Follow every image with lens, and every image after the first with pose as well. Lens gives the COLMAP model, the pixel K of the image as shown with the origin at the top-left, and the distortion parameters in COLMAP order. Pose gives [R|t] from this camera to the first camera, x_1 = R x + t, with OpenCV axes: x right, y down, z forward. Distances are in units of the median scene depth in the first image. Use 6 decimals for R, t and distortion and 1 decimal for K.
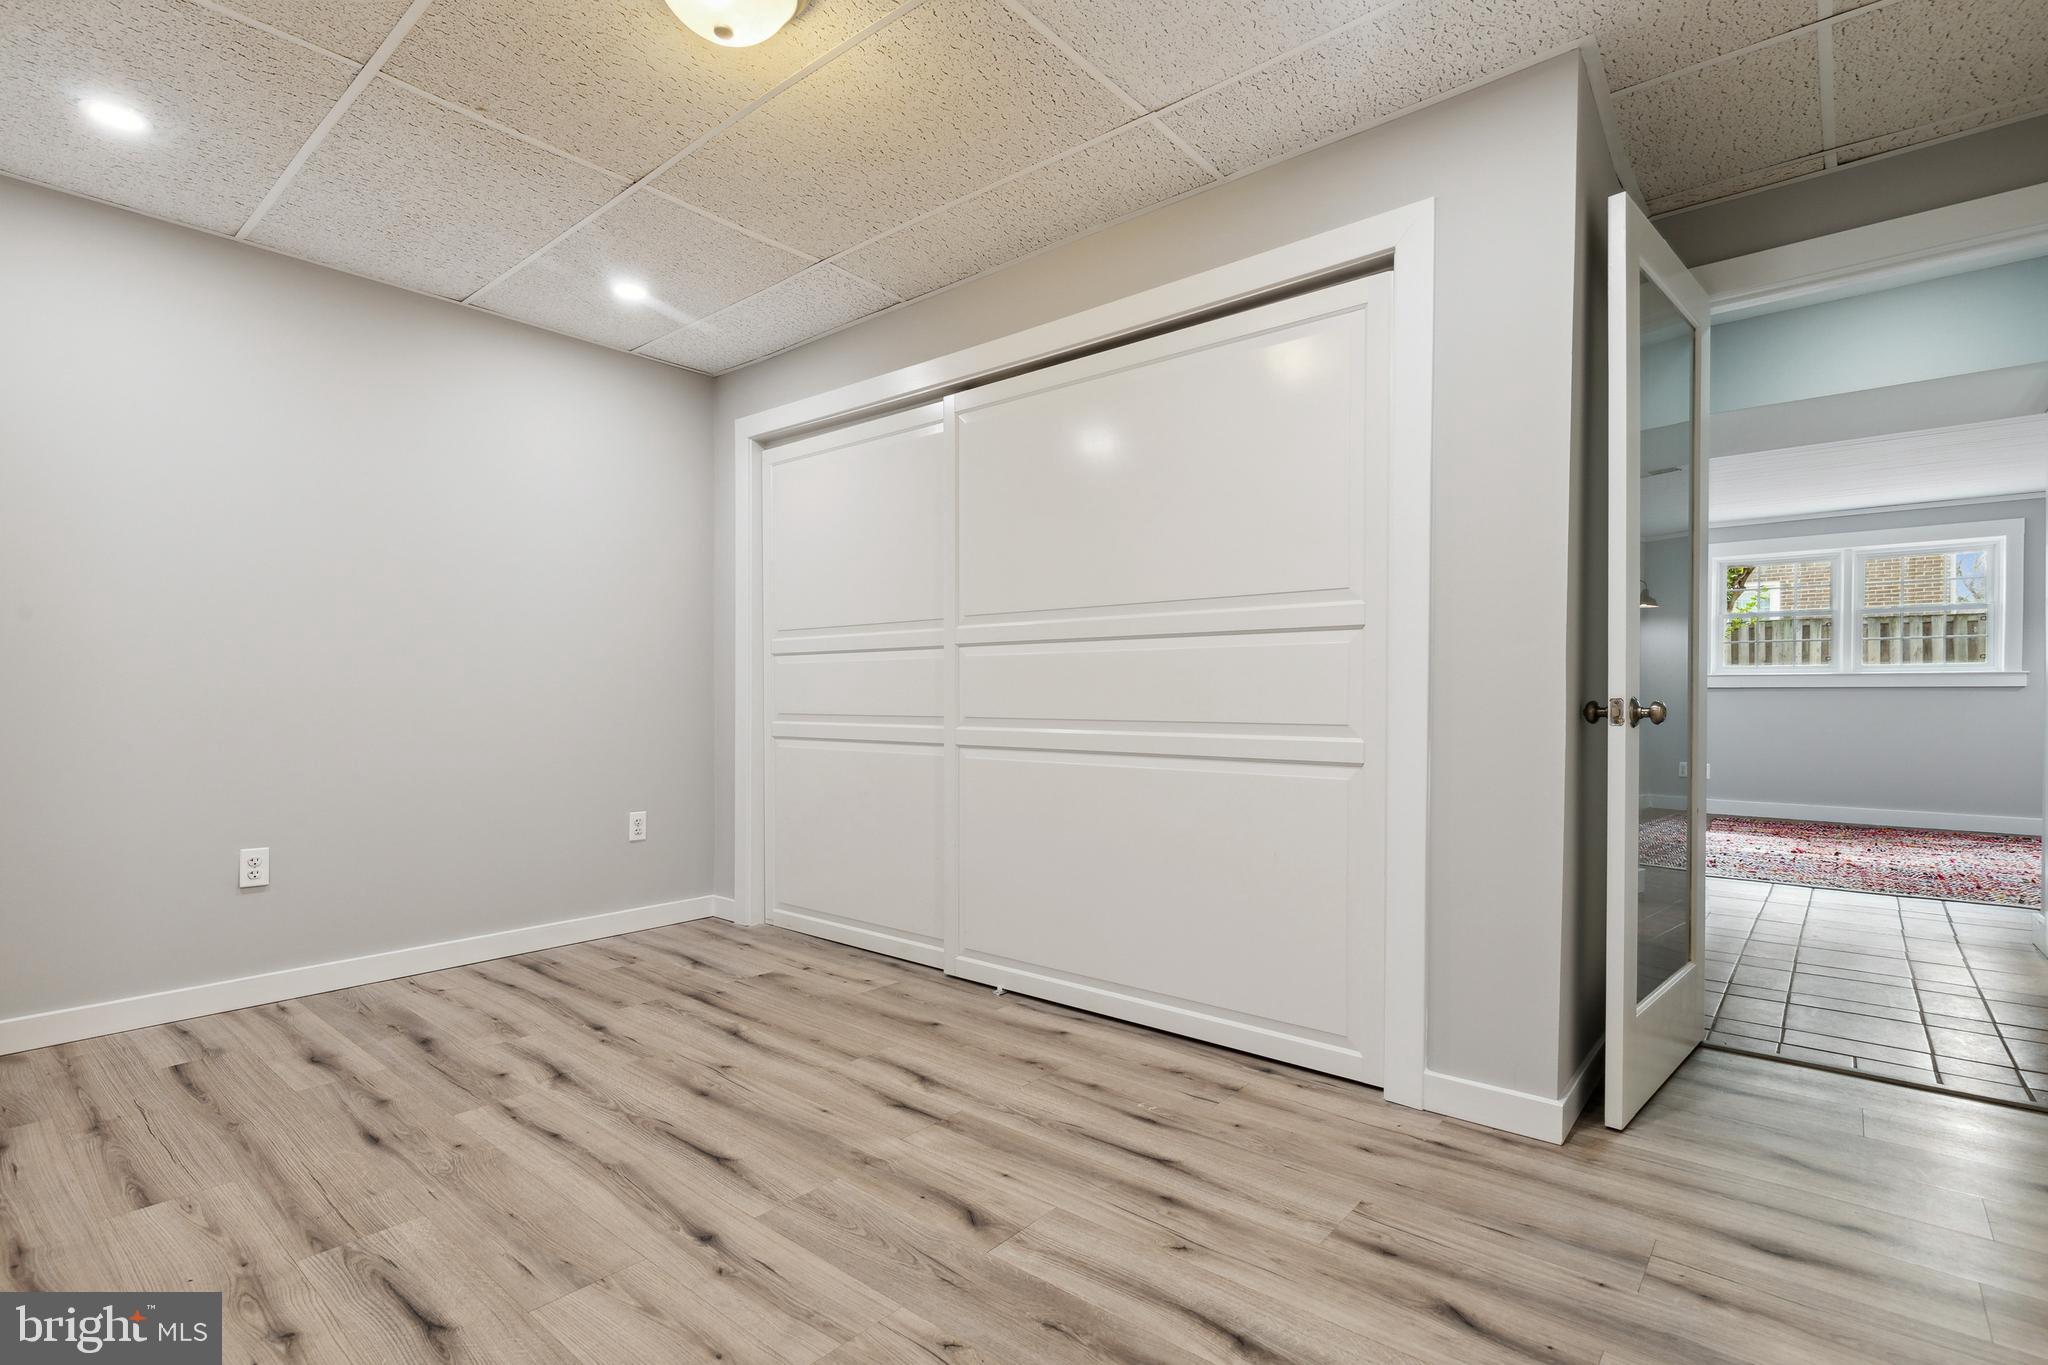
lens RADIAL K [[964.6, 0, 1028.4], [0, 964.6, 694.6], [0, 0, 1]] dist [0.006021, -0.002973]
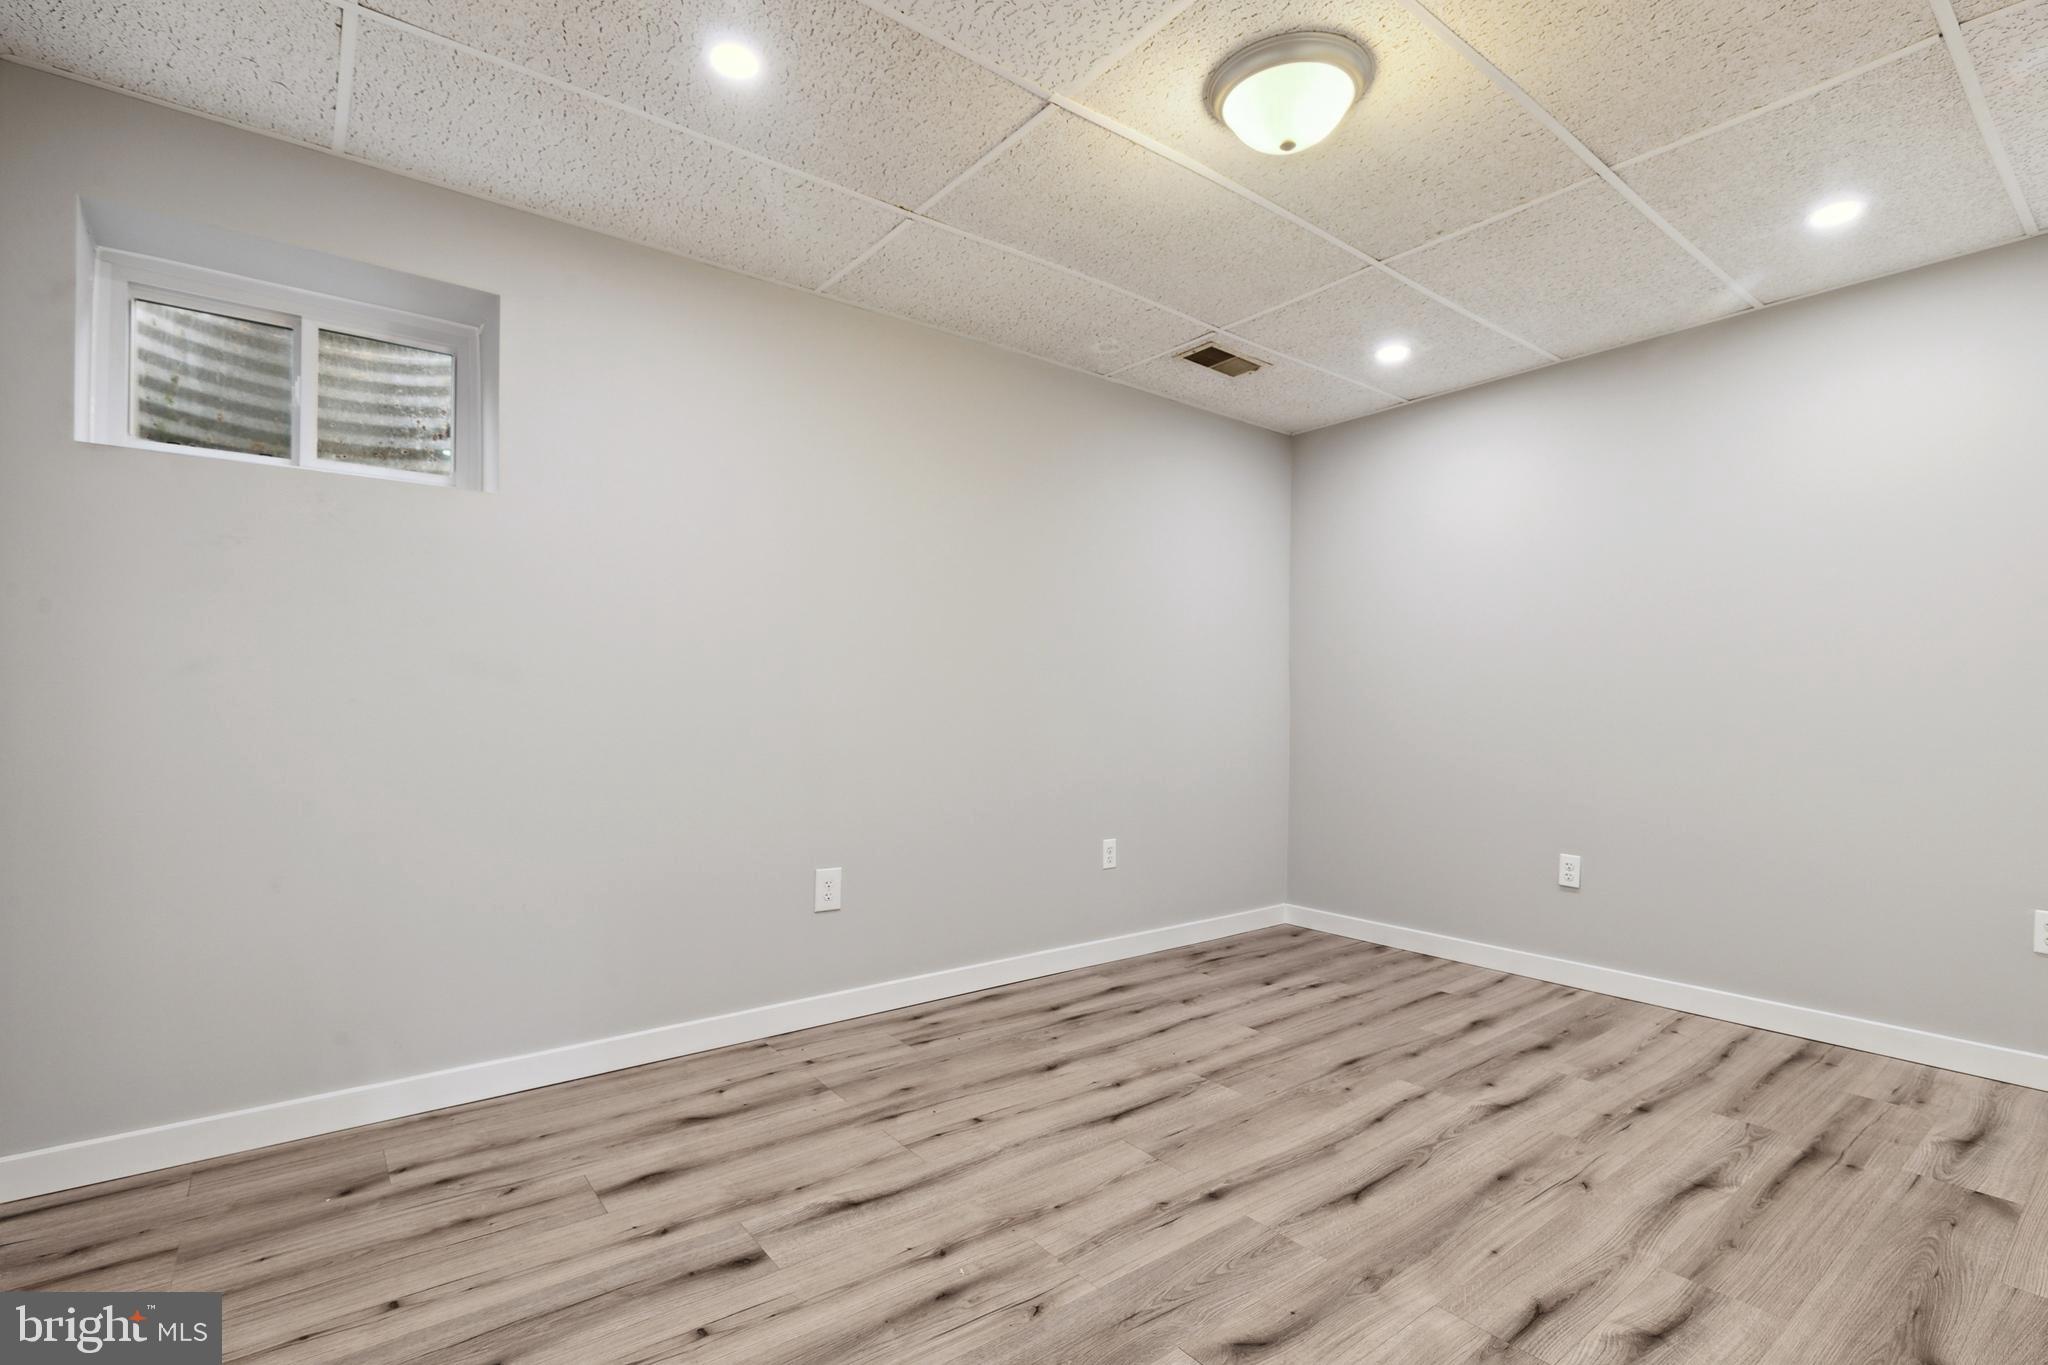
lens RADIAL K [[964.6, 0, 1030.3], [0, 964.6, 686.5], [0, 0, 1]] dist [0.006021, -0.002973]
pose [[-0.204192, -0.021863, -0.978687, 0.582267], [-0.004918, 0.999761, -0.021308, -0.021764], [0.978918, 0.000462, -0.204251, 0.675738]]
